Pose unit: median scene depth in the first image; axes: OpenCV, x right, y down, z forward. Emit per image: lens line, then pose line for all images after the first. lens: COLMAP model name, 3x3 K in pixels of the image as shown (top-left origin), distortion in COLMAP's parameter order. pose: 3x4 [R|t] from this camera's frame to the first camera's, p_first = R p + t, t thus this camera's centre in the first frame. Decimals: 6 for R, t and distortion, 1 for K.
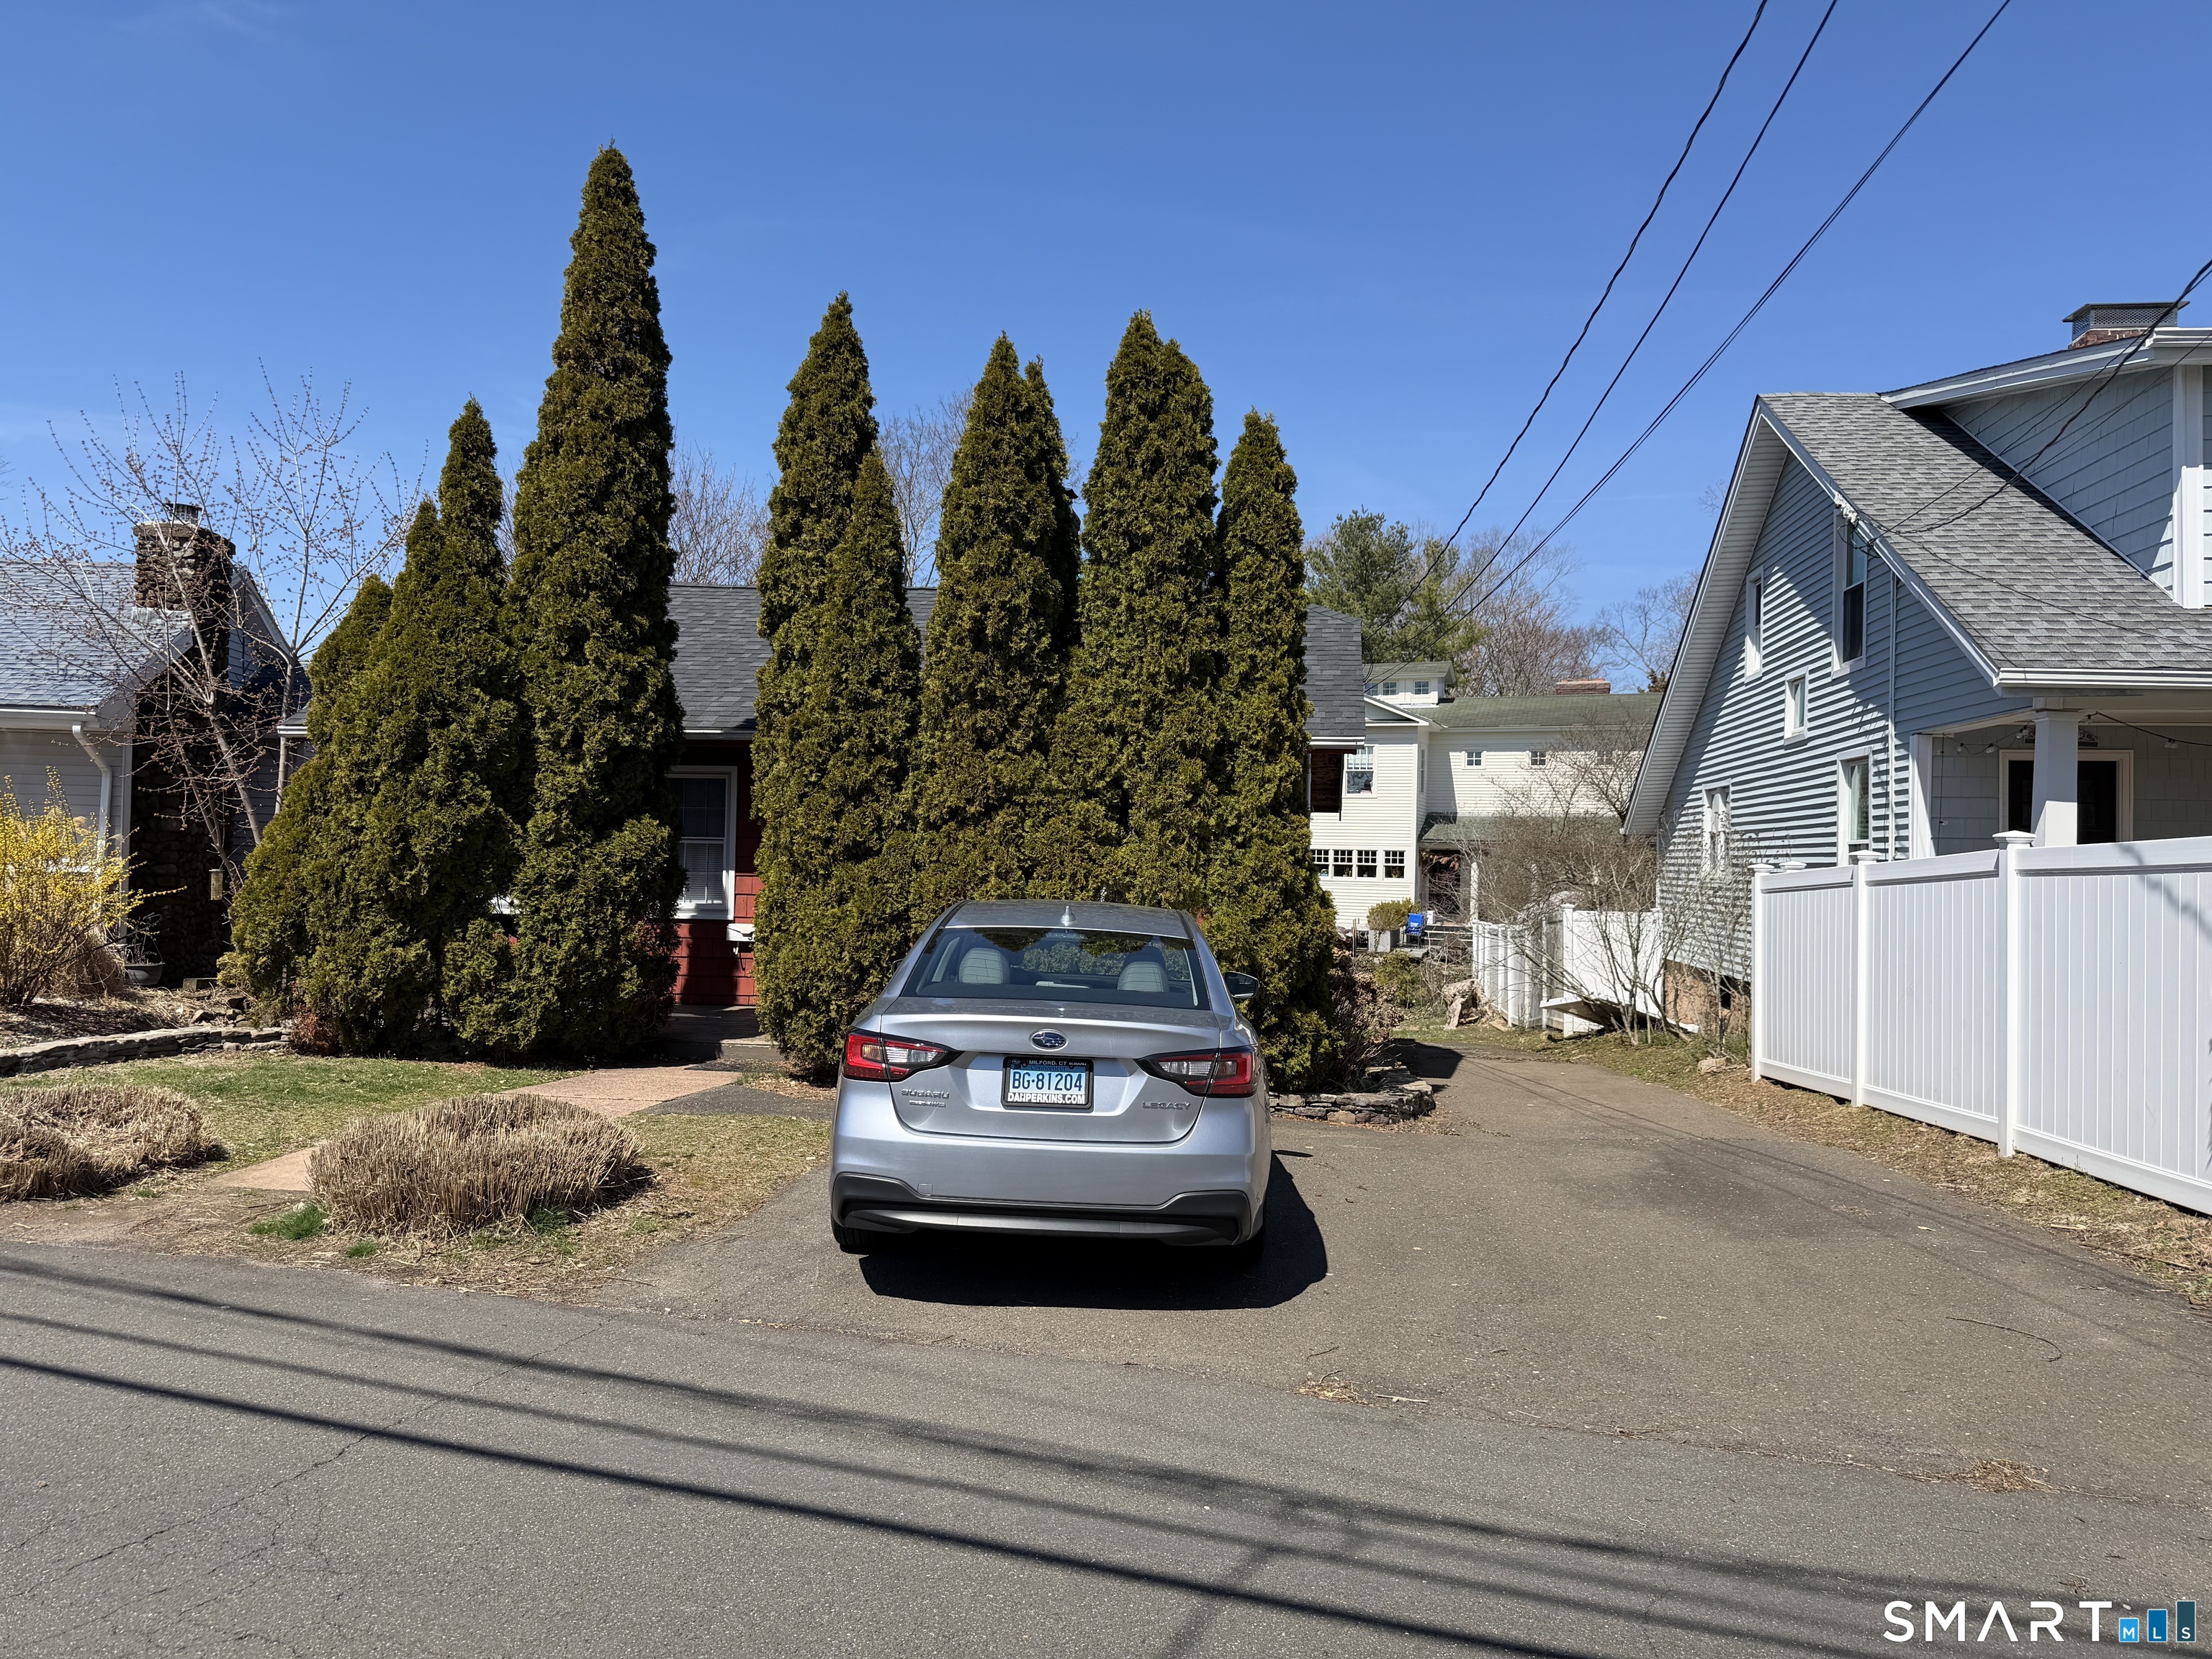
lens RADIAL K [[1550.1, 0, 1110.8], [0, 1550.1, 826.7], [0, 0, 1]] dist [0.057975, -0.011444]
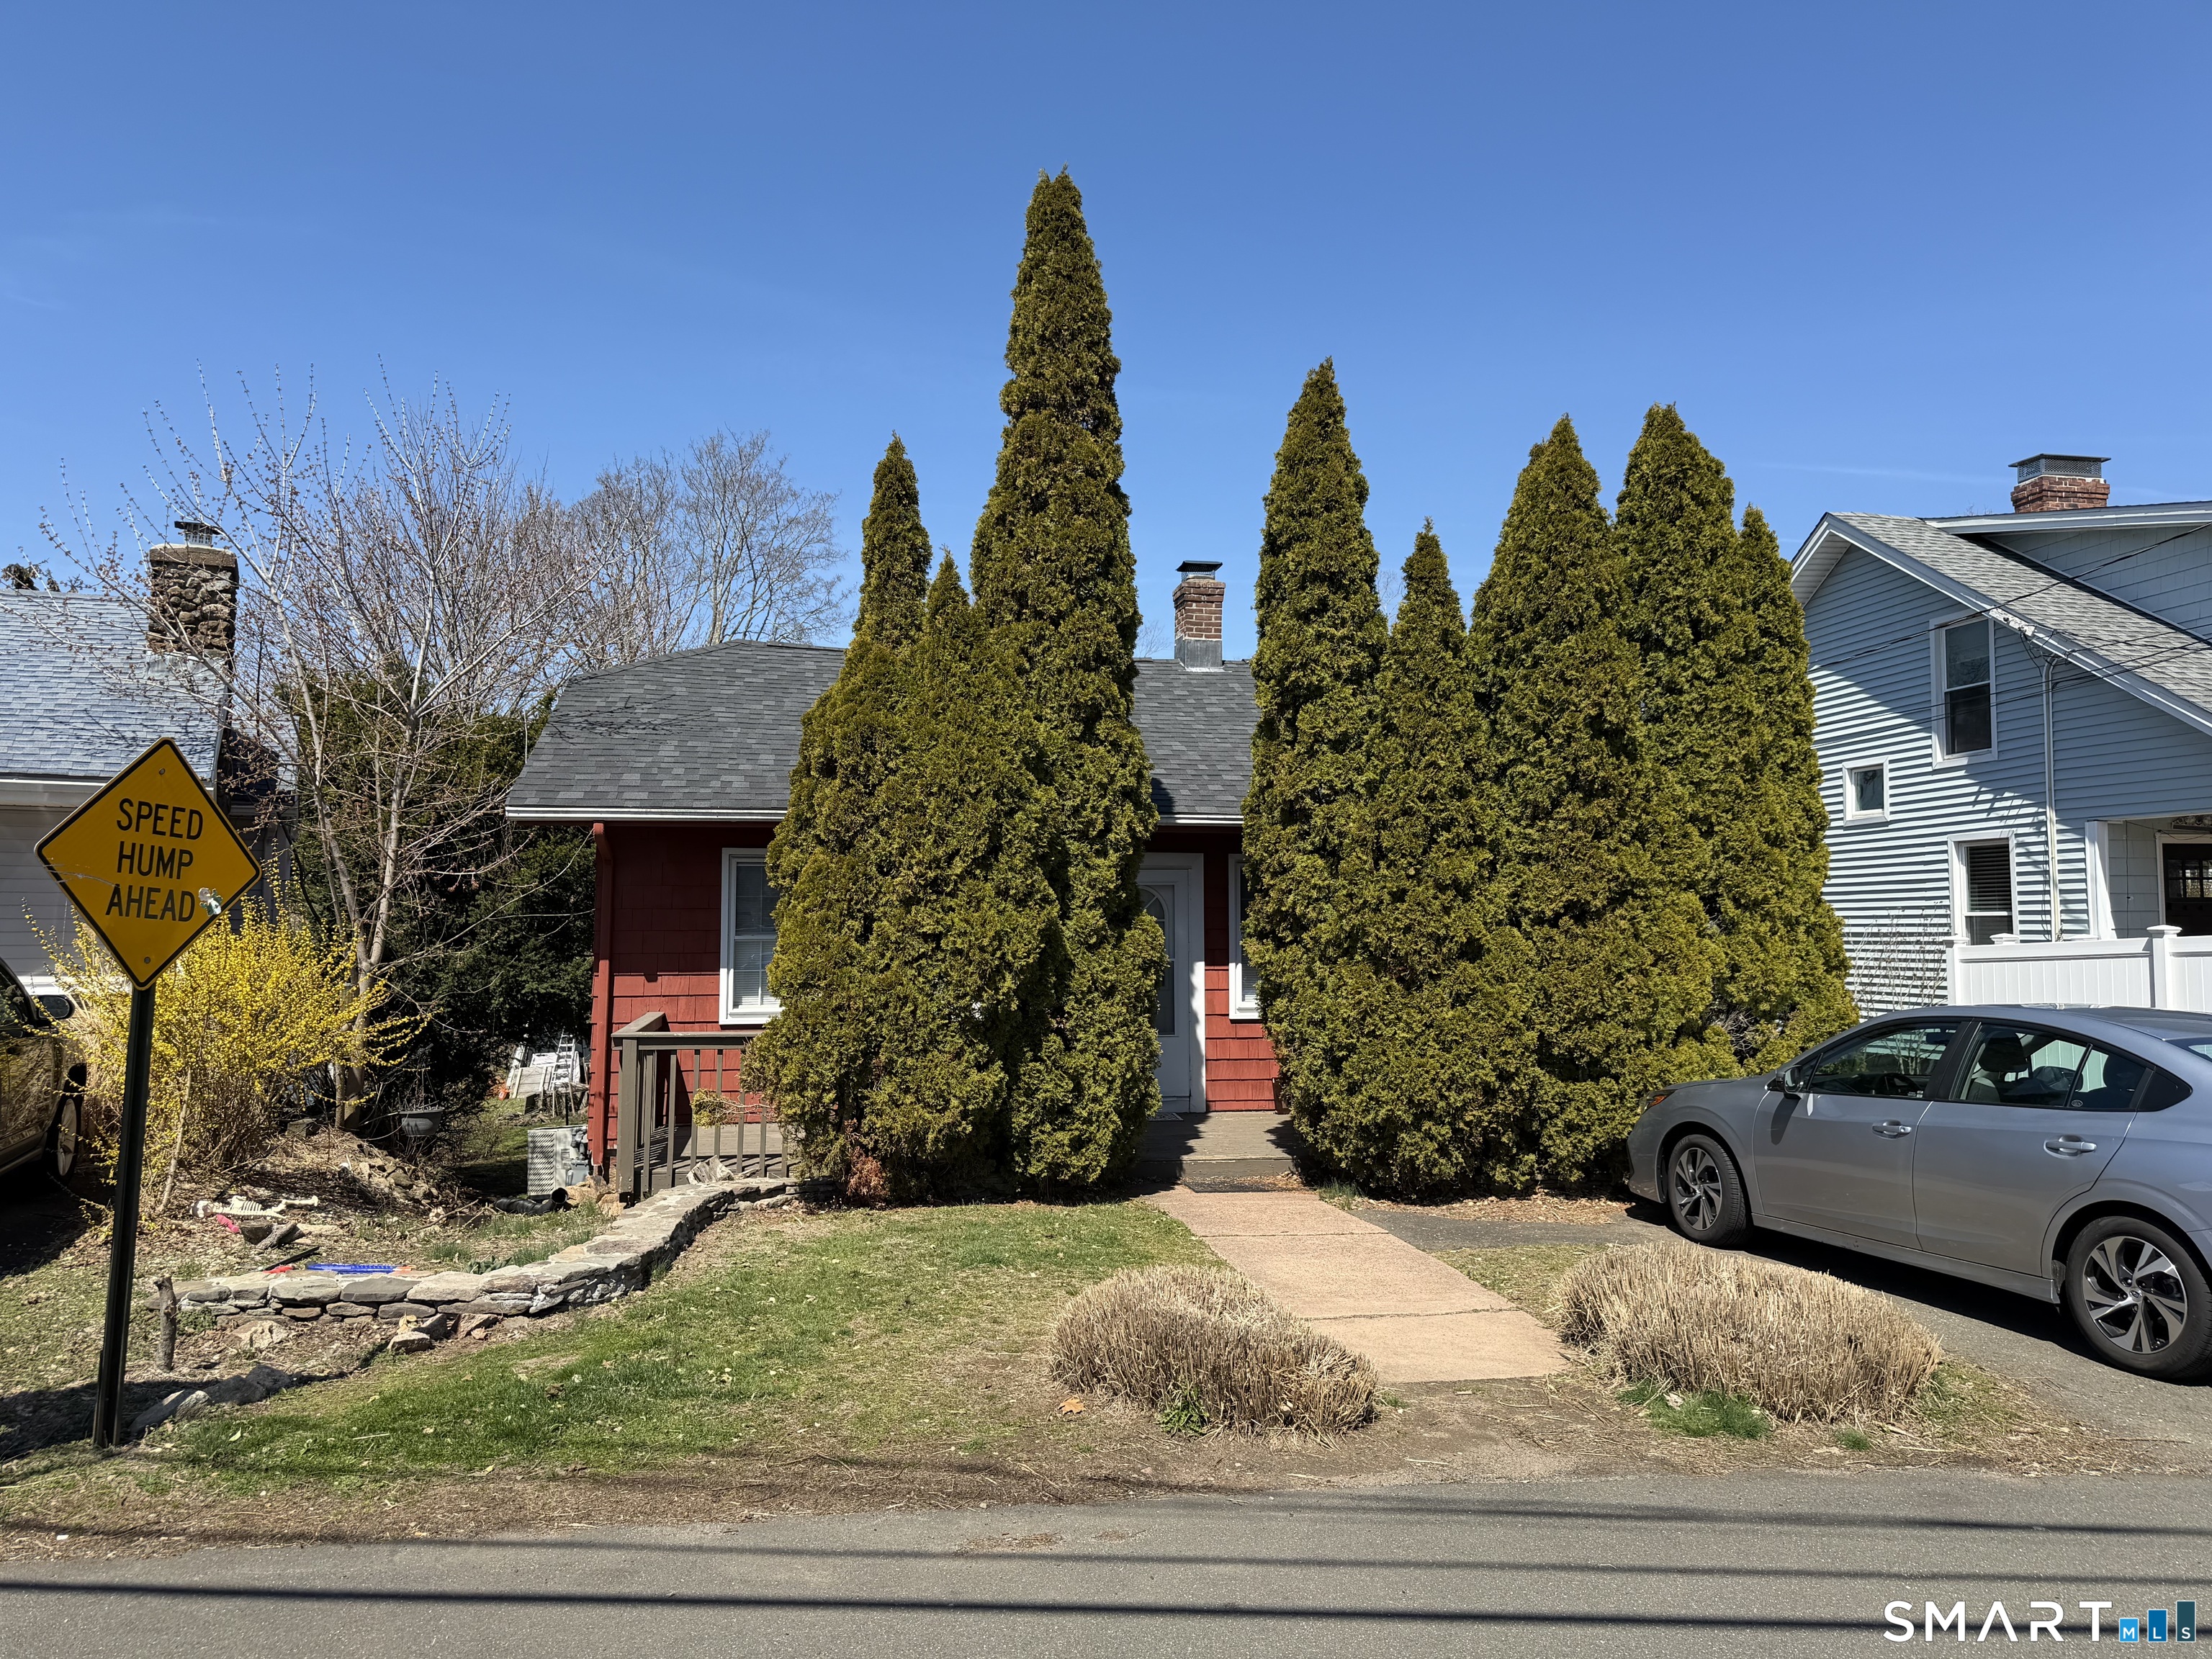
lens RADIAL K [[1550.1, 0, 1106.5], [0, 1550.1, 831.0], [0, 0, 1]] dist [0.057975, -0.011444]
pose [[0.954321, -0.002148, 0.298774, -0.631543], [0.014552, 0.999122, -0.039299, -0.020668], [-0.298428, 0.041851, 0.953514, 0.155902]]
